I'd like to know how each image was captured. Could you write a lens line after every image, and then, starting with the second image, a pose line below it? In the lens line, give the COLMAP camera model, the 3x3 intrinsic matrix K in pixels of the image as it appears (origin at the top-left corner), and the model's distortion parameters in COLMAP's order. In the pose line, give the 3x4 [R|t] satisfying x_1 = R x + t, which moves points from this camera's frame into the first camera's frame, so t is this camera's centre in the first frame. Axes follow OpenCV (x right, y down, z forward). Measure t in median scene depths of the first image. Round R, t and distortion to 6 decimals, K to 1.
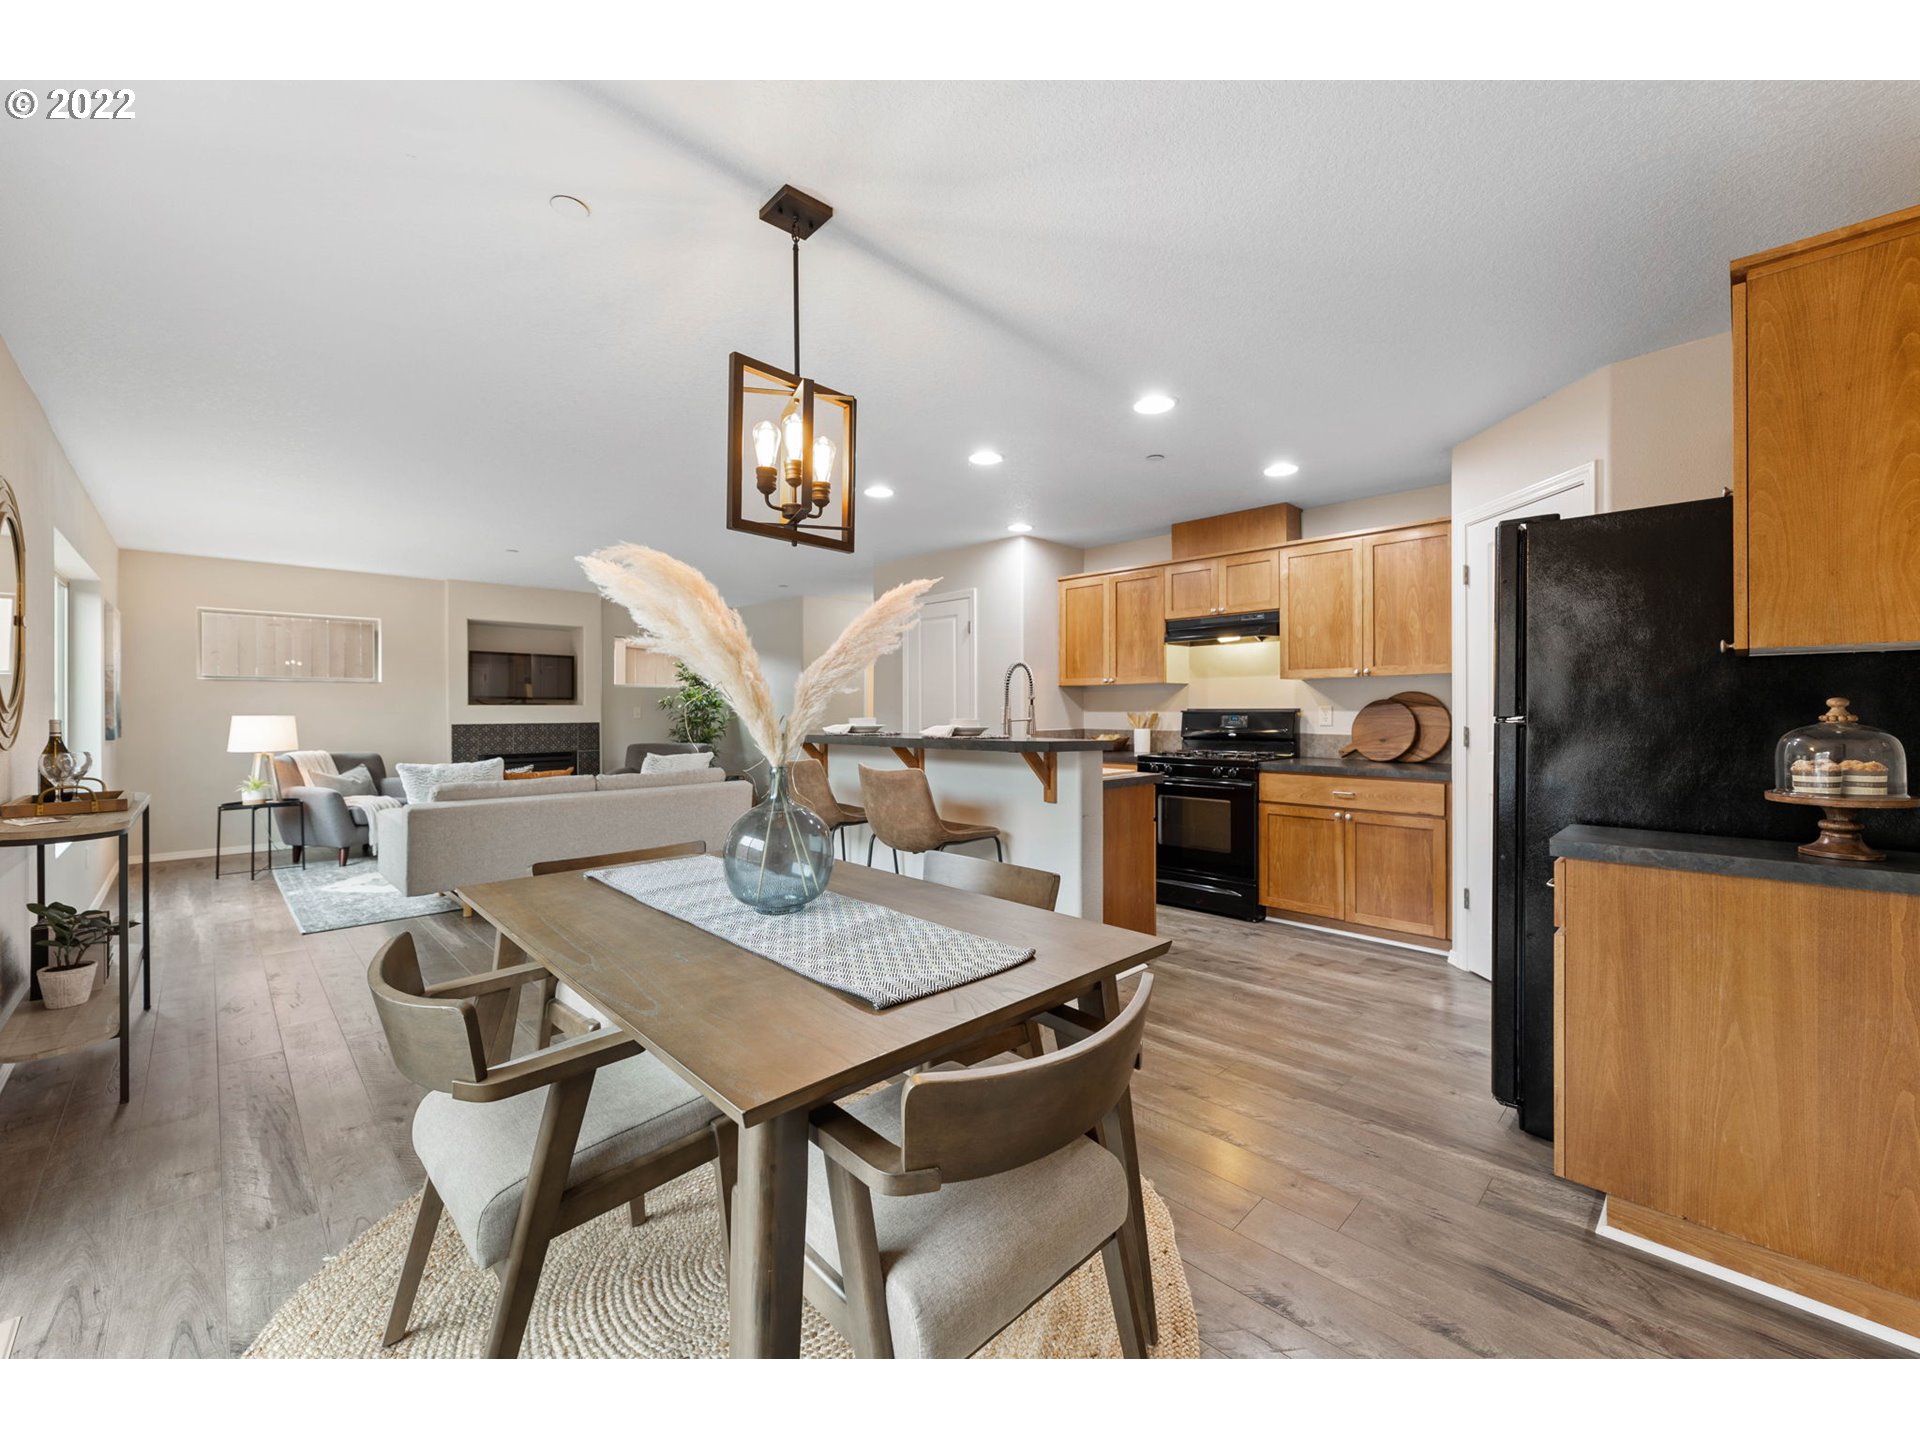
lens RADIAL K [[760.1, 0, 954.0], [0, 760.1, 708.0], [0, 0, 1]] dist [-0.002300, -0.000442]
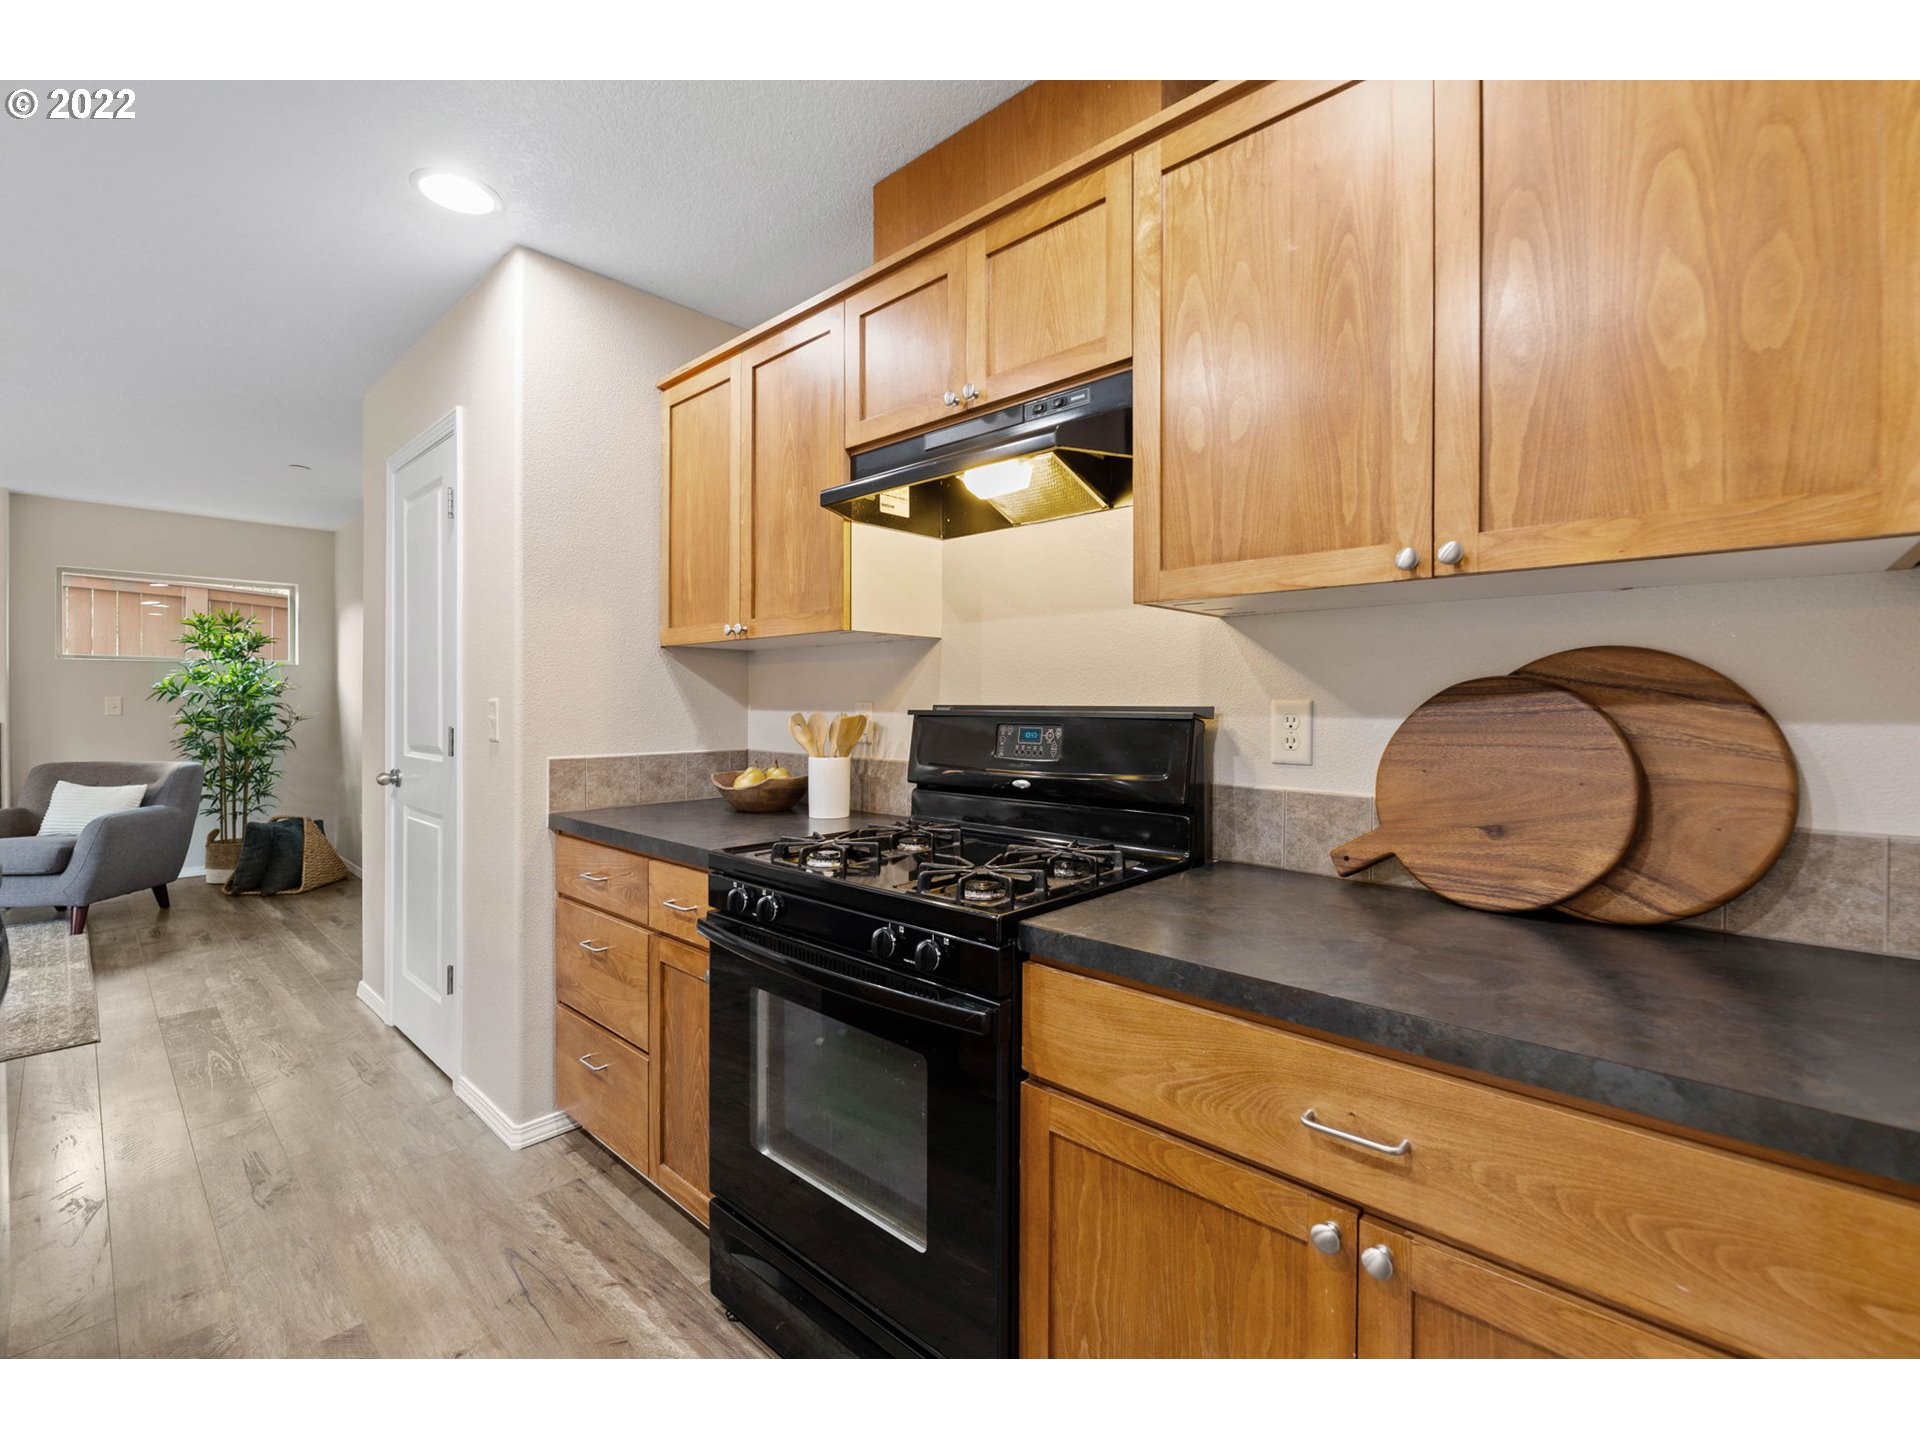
lens RADIAL K [[823.3, 0, 967.0], [0, 823.3, 701.1], [0, 0, 1]] dist [-0.010273, -0.000339]
pose [[0.998492, 0.006416, 0.054513, 0.338251], [-0.006428, 0.999979, 0.000056, -0.001150], [-0.054512, -0.000406, 0.998513, 0.671324]]
